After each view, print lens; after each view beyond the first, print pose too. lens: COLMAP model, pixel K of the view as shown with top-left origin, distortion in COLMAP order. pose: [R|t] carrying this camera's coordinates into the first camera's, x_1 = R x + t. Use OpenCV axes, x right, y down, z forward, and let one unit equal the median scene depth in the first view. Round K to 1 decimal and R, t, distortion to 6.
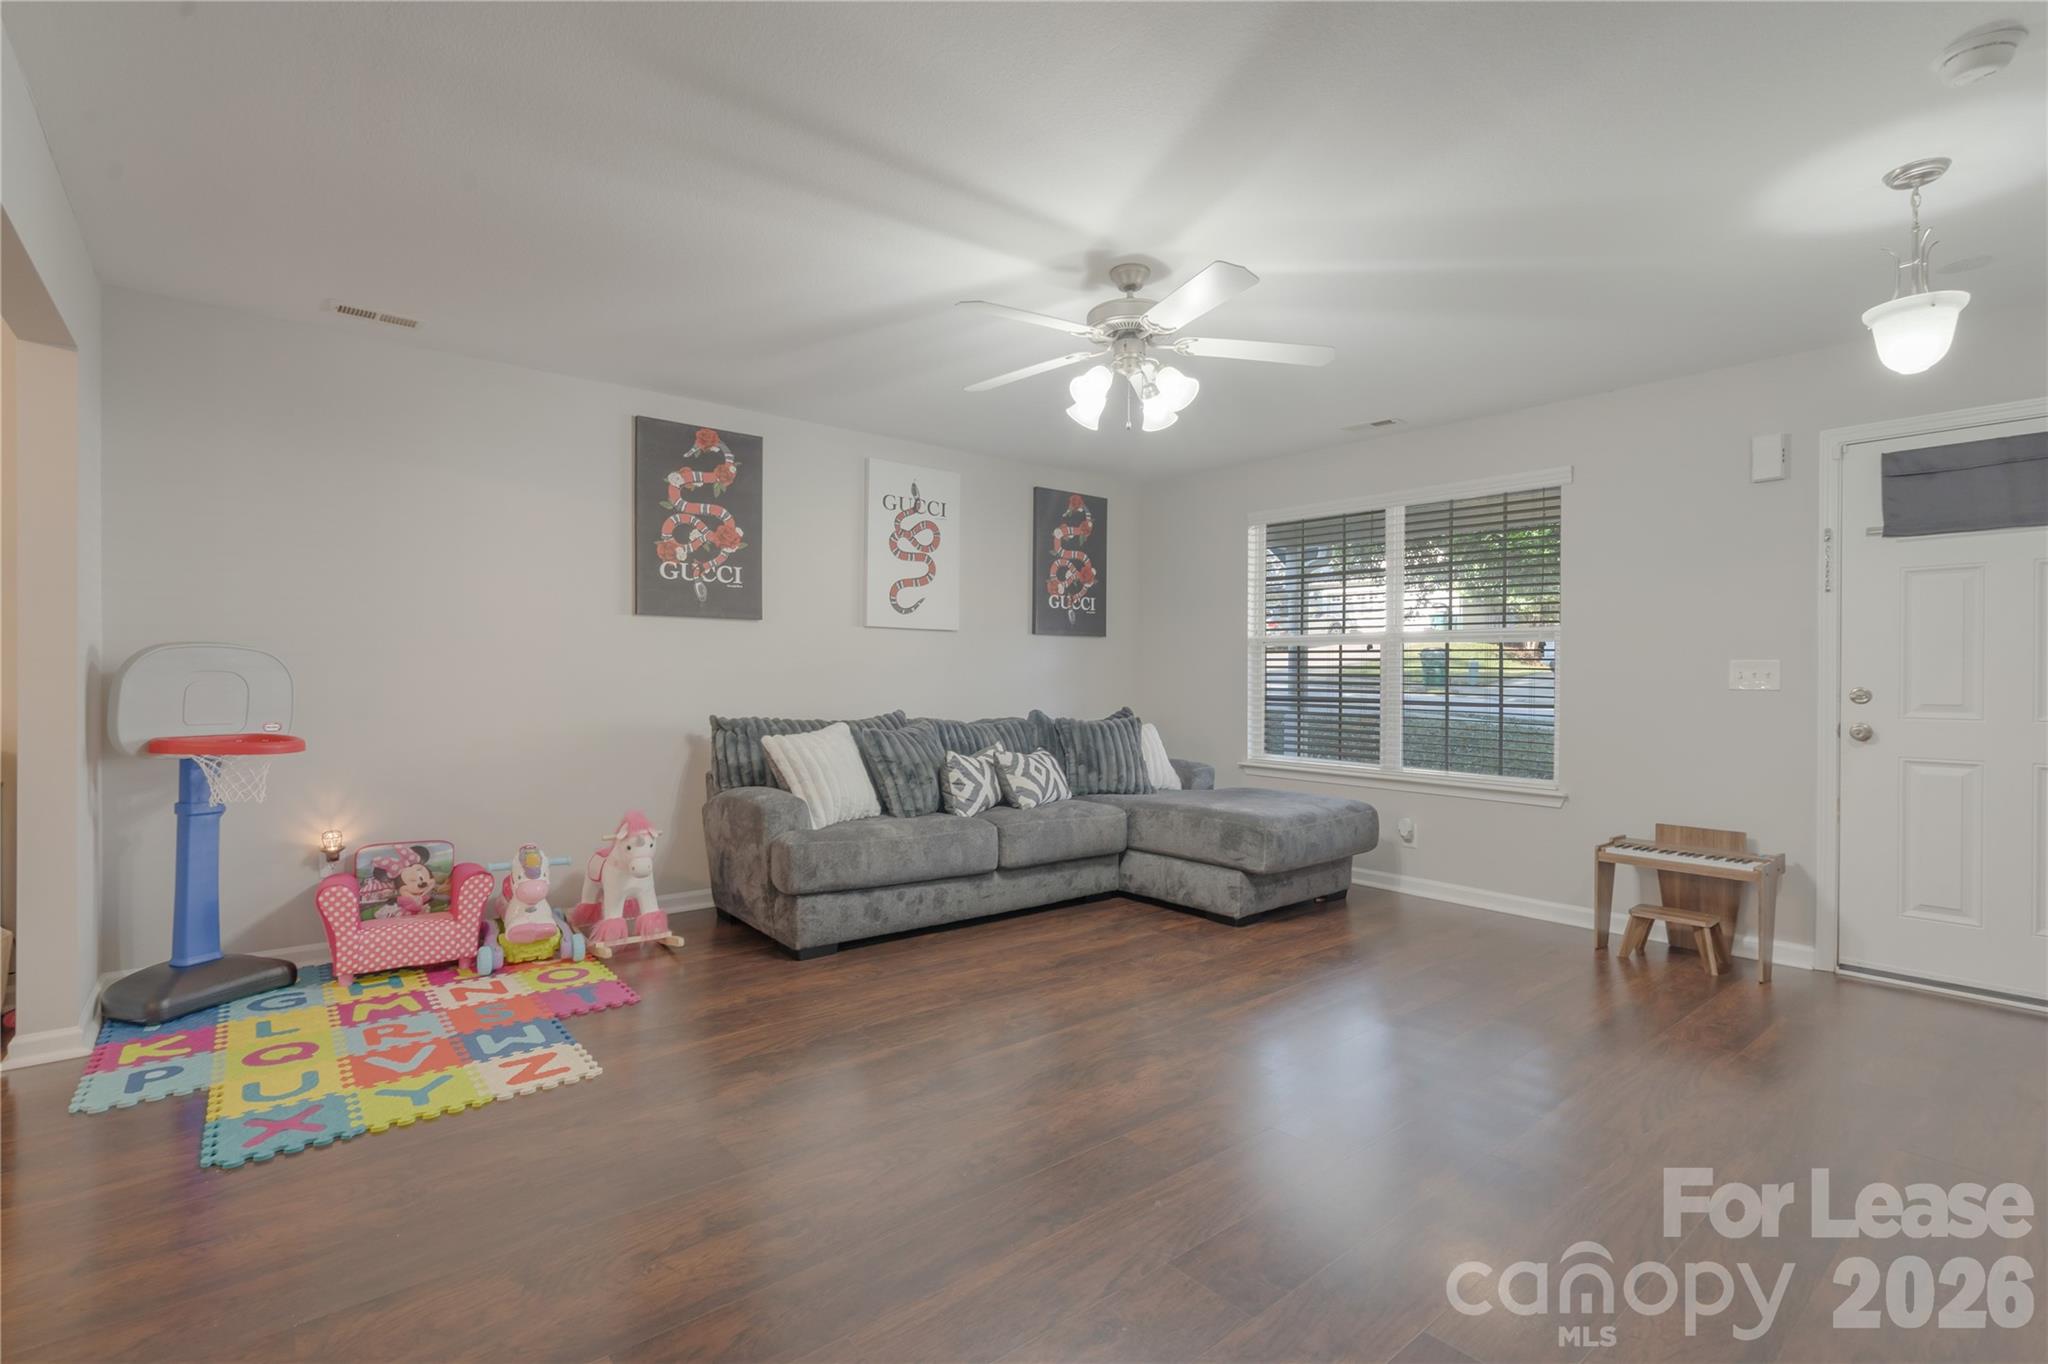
lens RADIAL K [[944.2, 0, 1017.0], [0, 944.2, 677.4], [0, 0, 1]] dist [-0.004981, 0.001664]
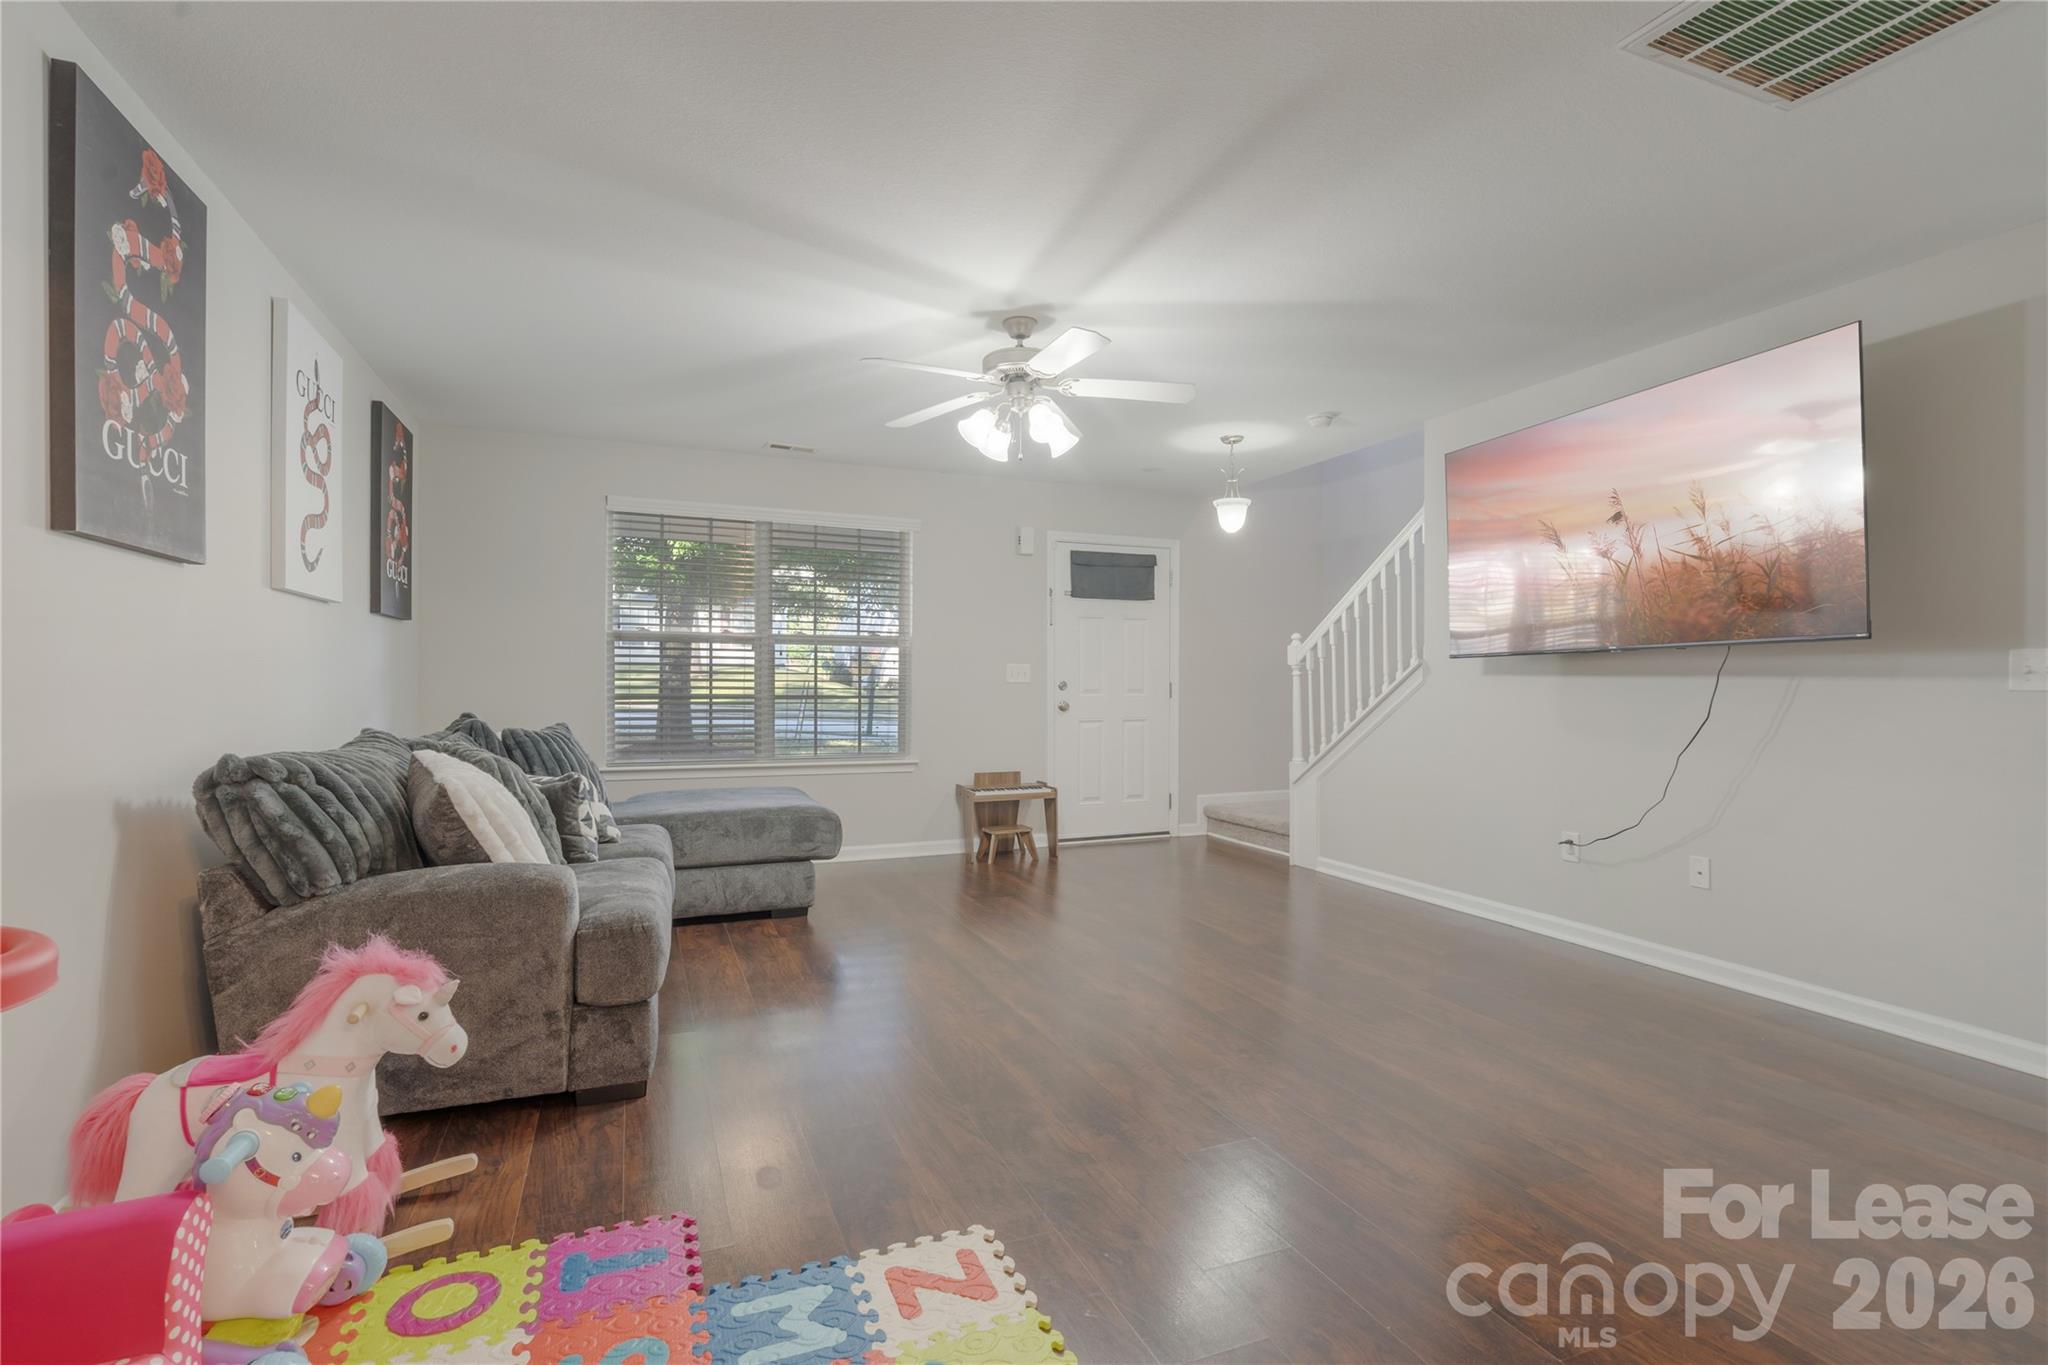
lens RADIAL K [[944.2, 0, 1023.2], [0, 944.2, 676.9], [0, 0, 1]] dist [-0.004981, 0.001664]
pose [[0.287441, -0.003628, 0.957792, -0.762610], [-0.000843, 0.999991, 0.004040, -0.003437], [-0.957798, -0.001969, 0.287435, 0.519350]]
